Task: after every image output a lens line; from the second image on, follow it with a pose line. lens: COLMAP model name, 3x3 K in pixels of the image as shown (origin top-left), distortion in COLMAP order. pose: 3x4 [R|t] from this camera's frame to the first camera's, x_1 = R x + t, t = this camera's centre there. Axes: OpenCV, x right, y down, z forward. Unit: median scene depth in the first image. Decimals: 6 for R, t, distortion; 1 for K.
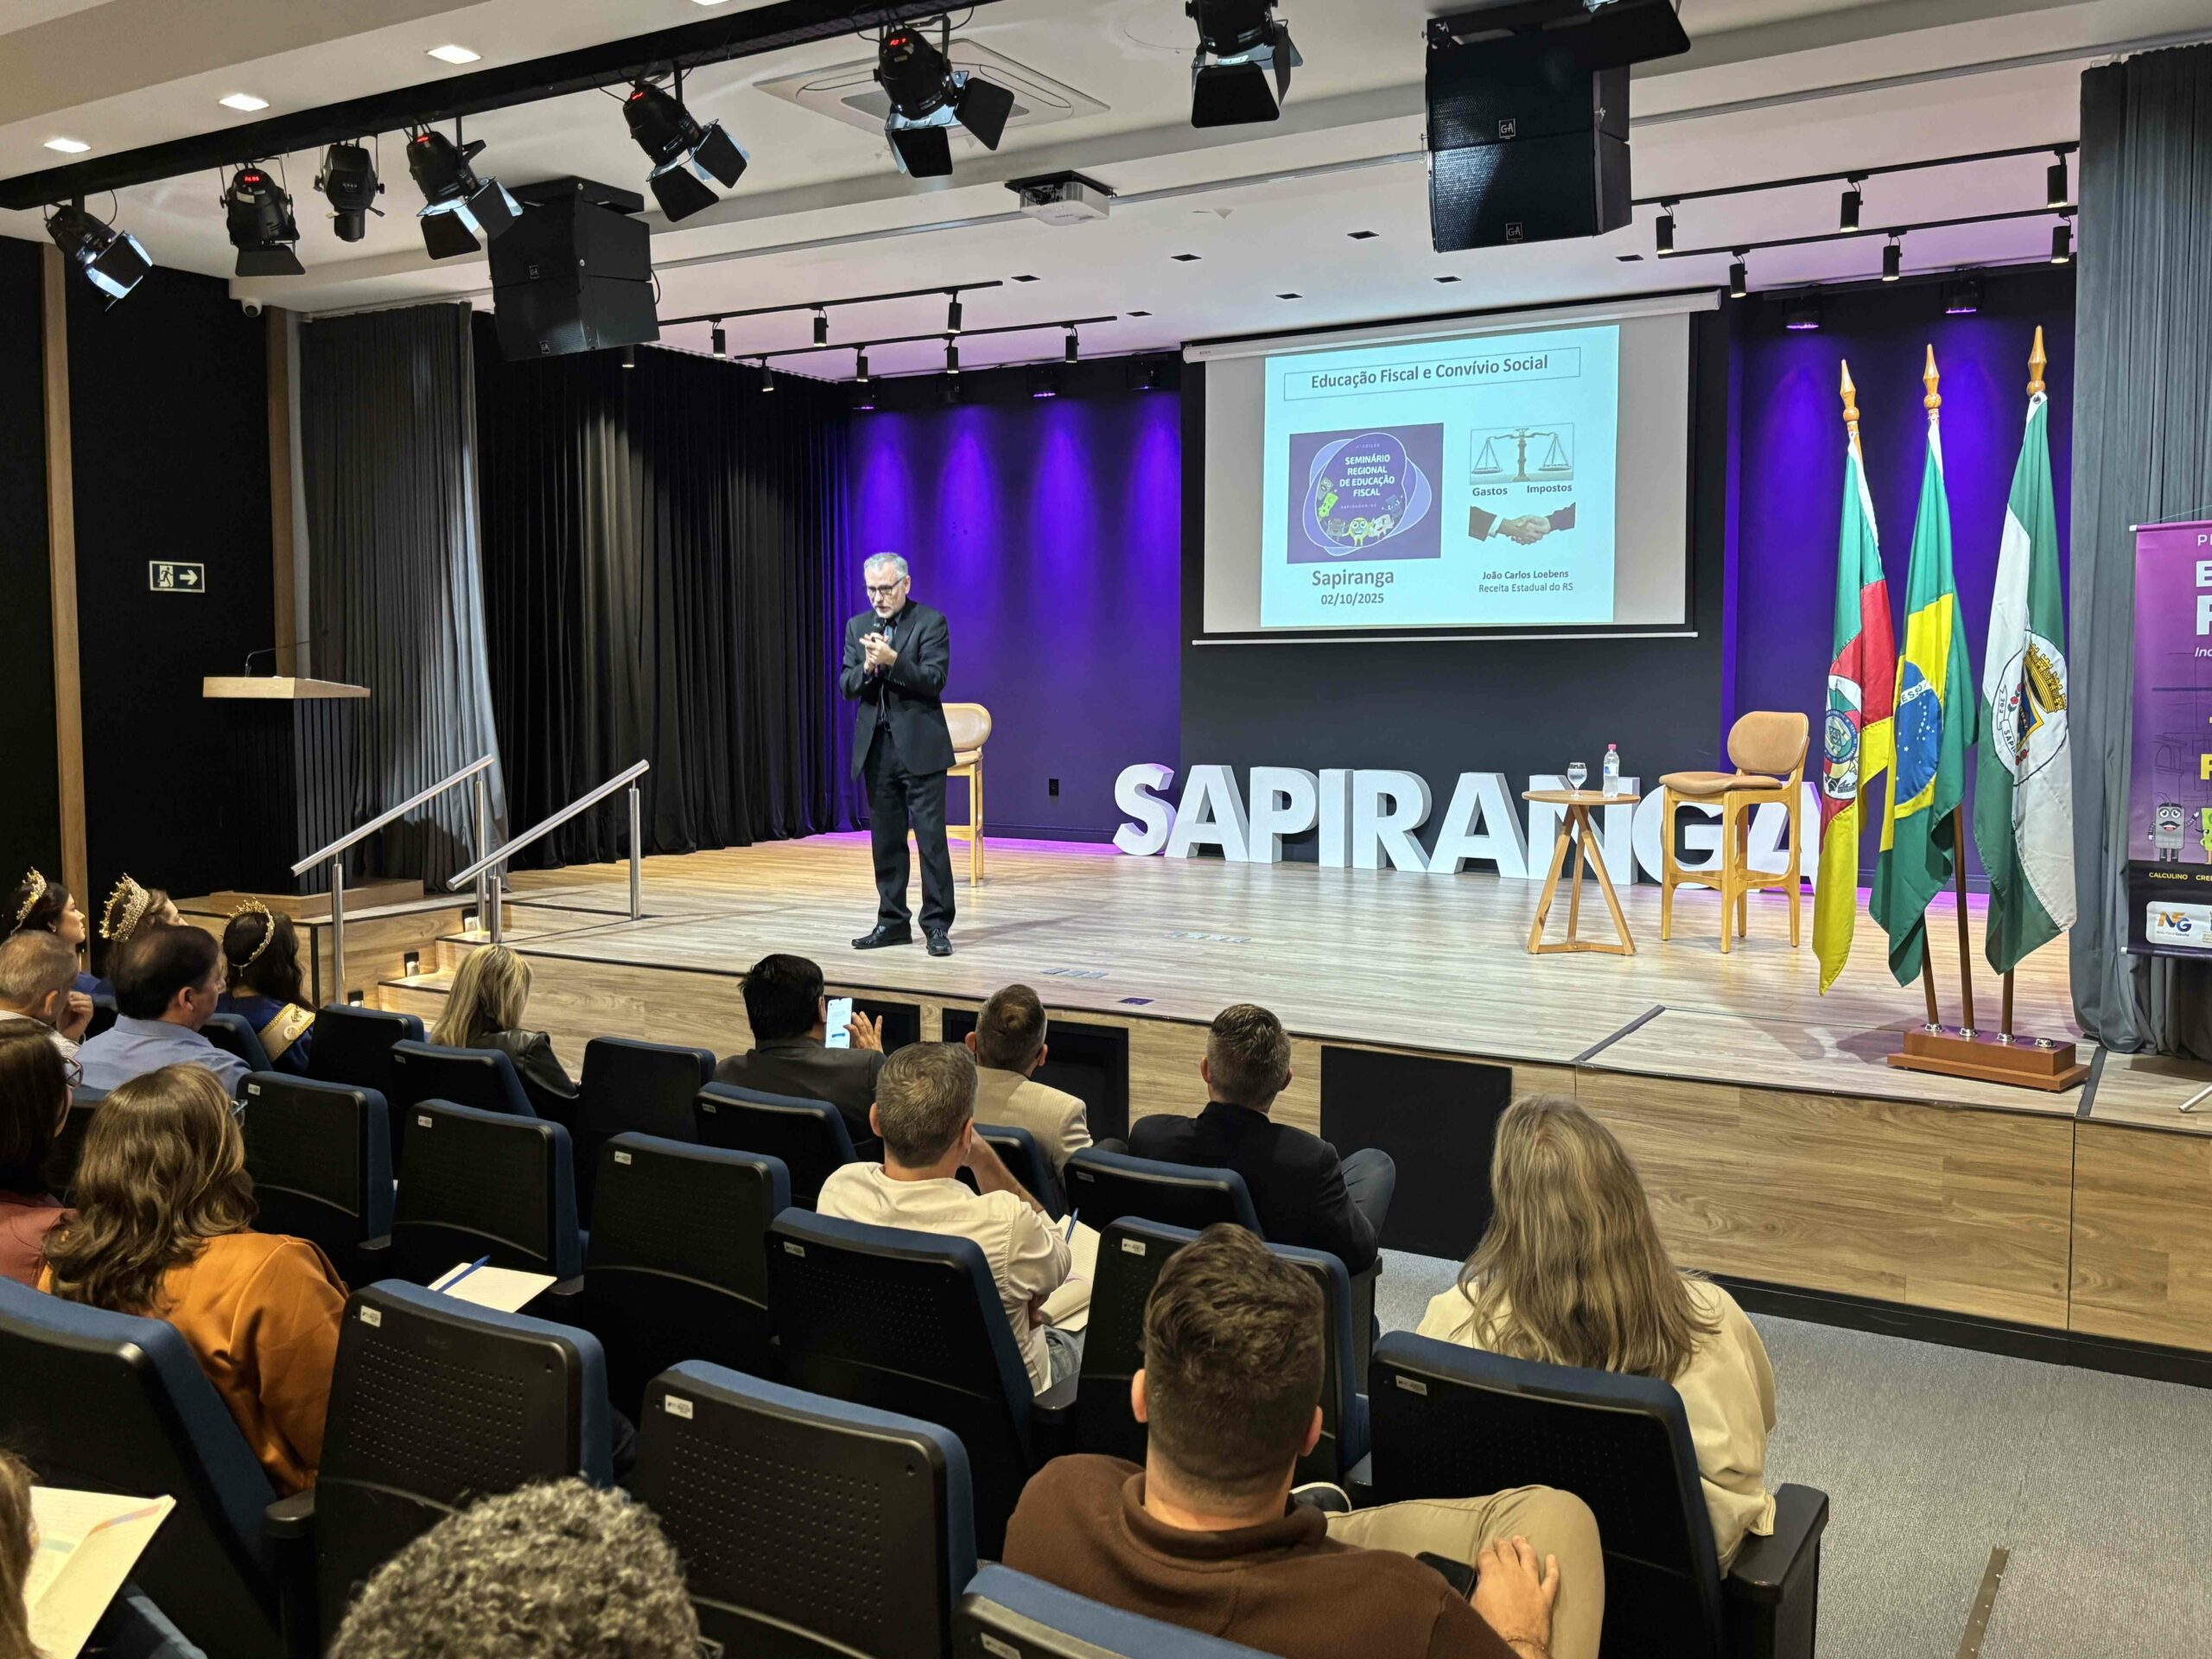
lens RADIAL K [[1916.8, 0, 1074.8], [0, 1916.8, 795.3], [0, 0, 1]] dist [0.023564, 0.040247]
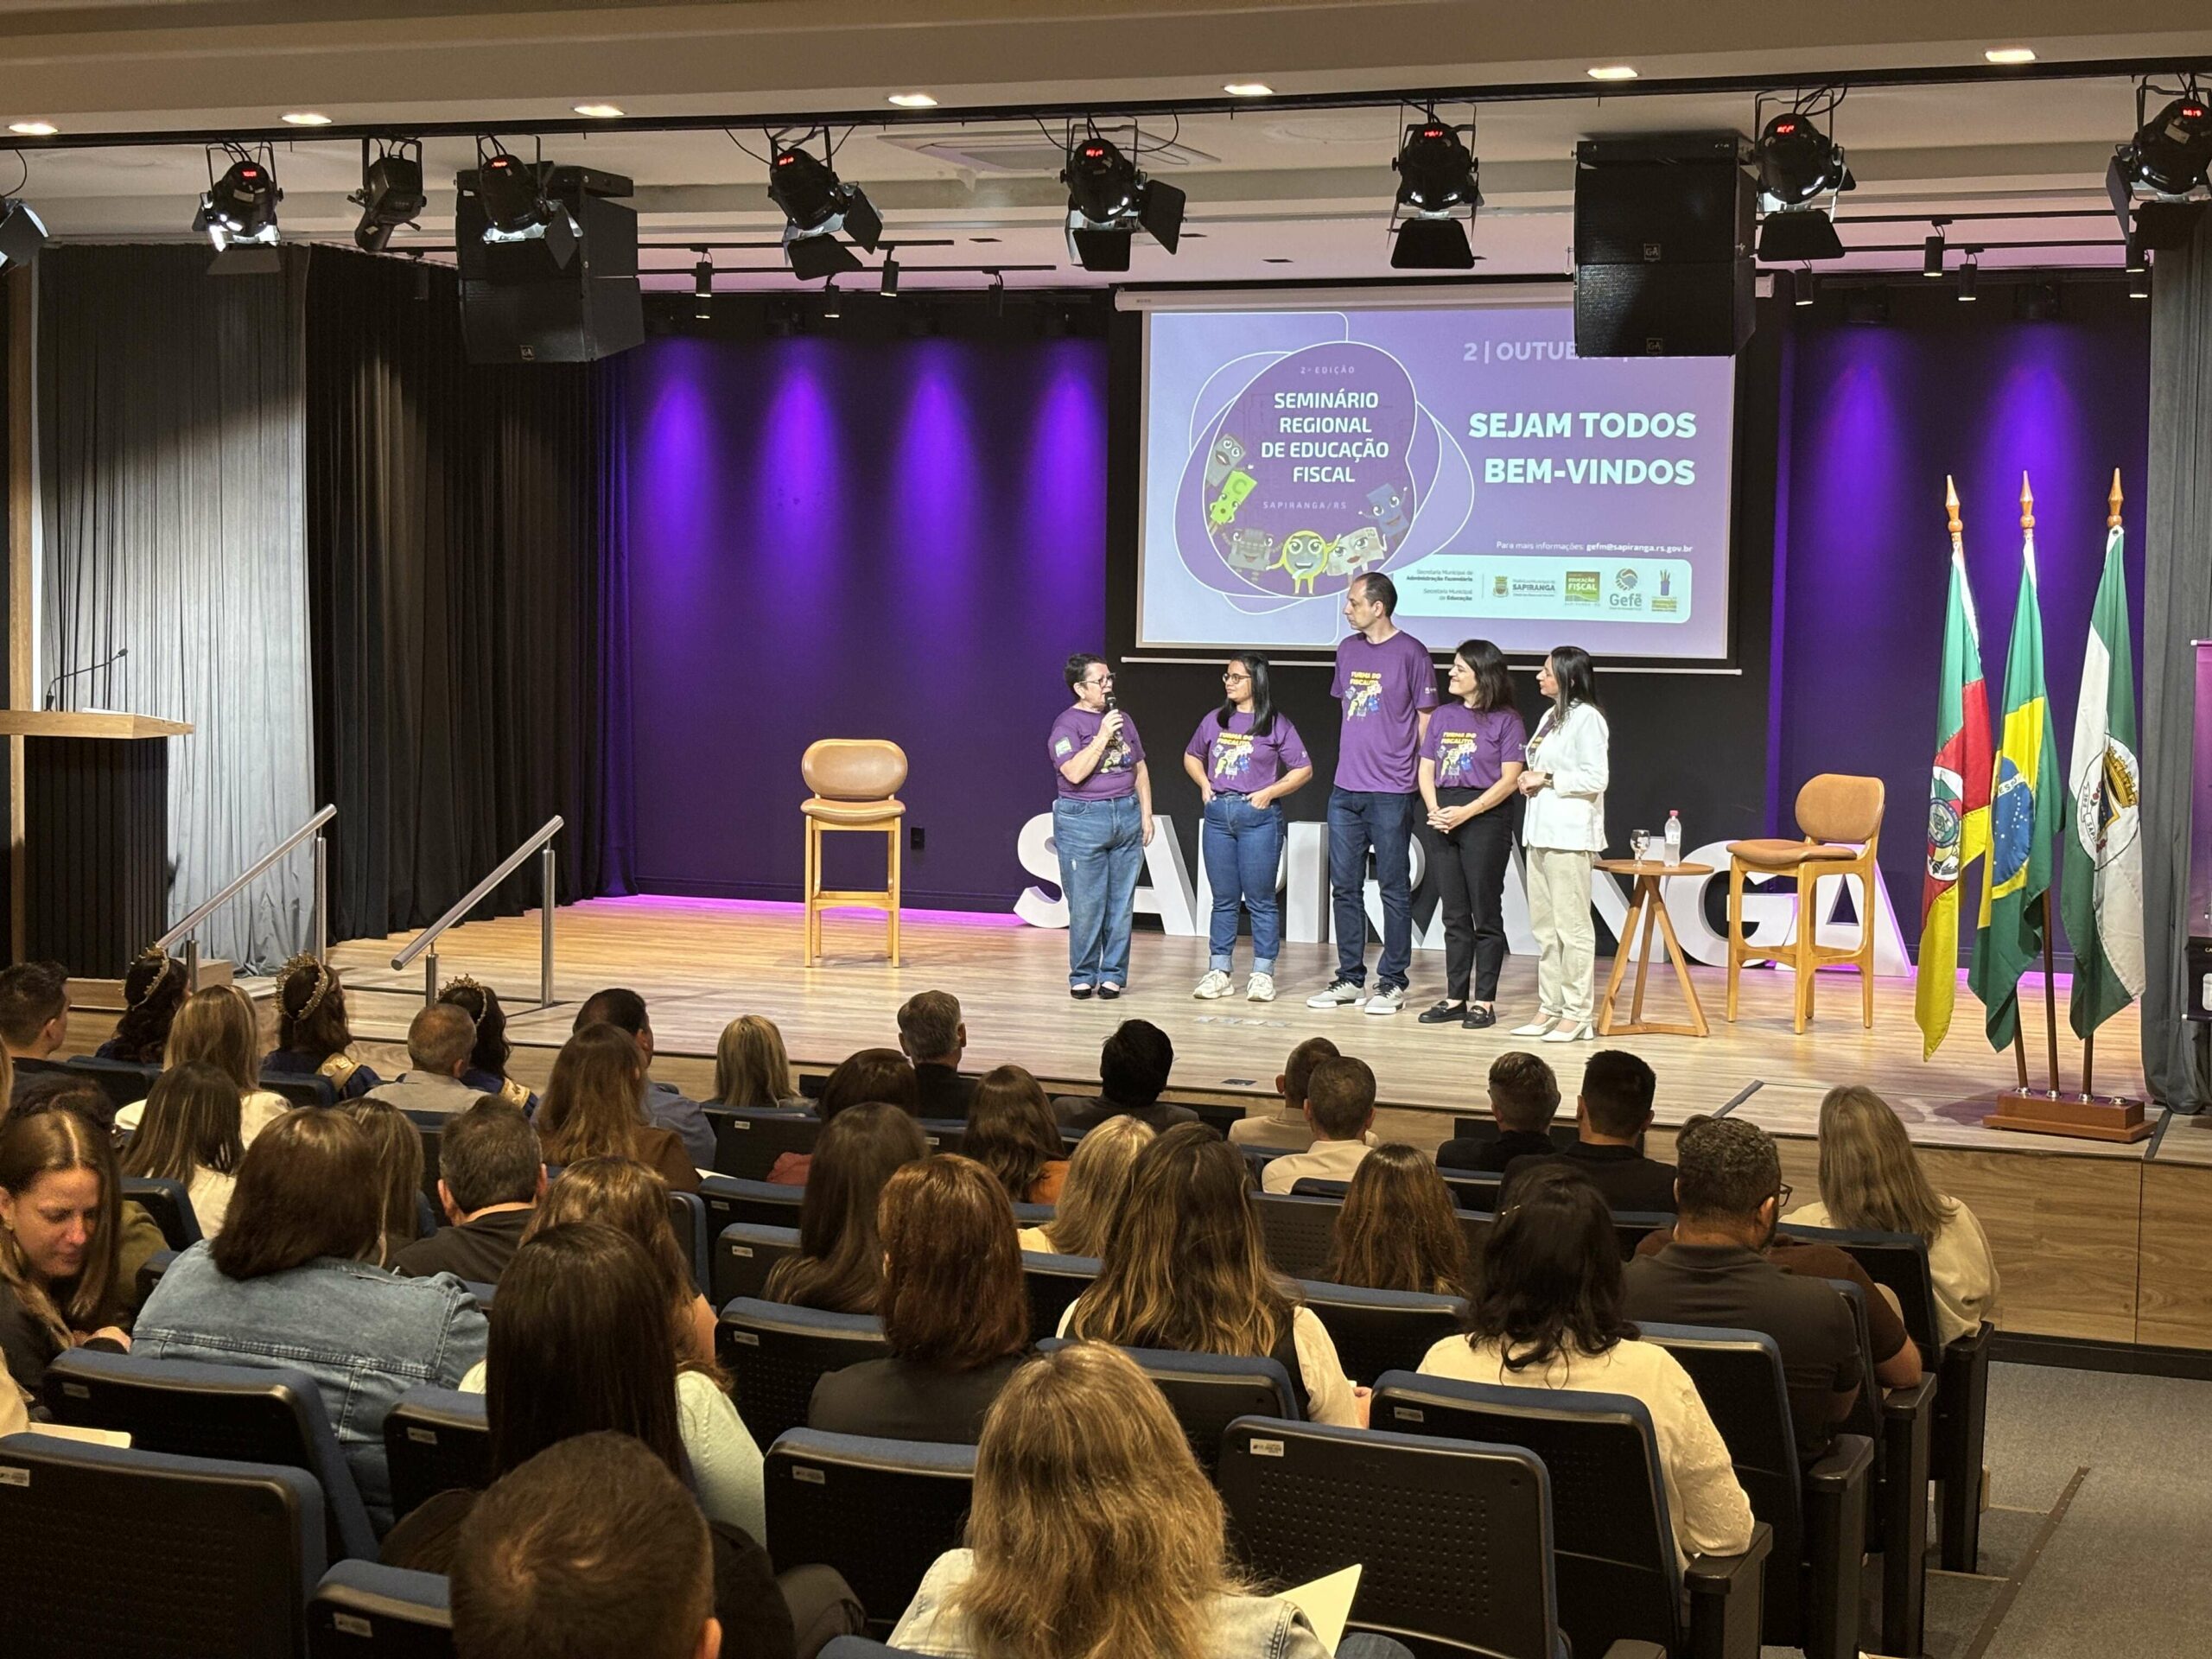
lens RADIAL K [[3323.0, 0, 1103.7], [0, 3323.0, 838.1], [0, 0, 1]] dist [0.112218, 0.000000]
pose [[0.984992, 0.003779, 0.172560, -0.394242], [-0.005017, 0.999965, 0.006738, -0.032485], [-0.172529, -0.007503, 0.984976, -0.775029]]
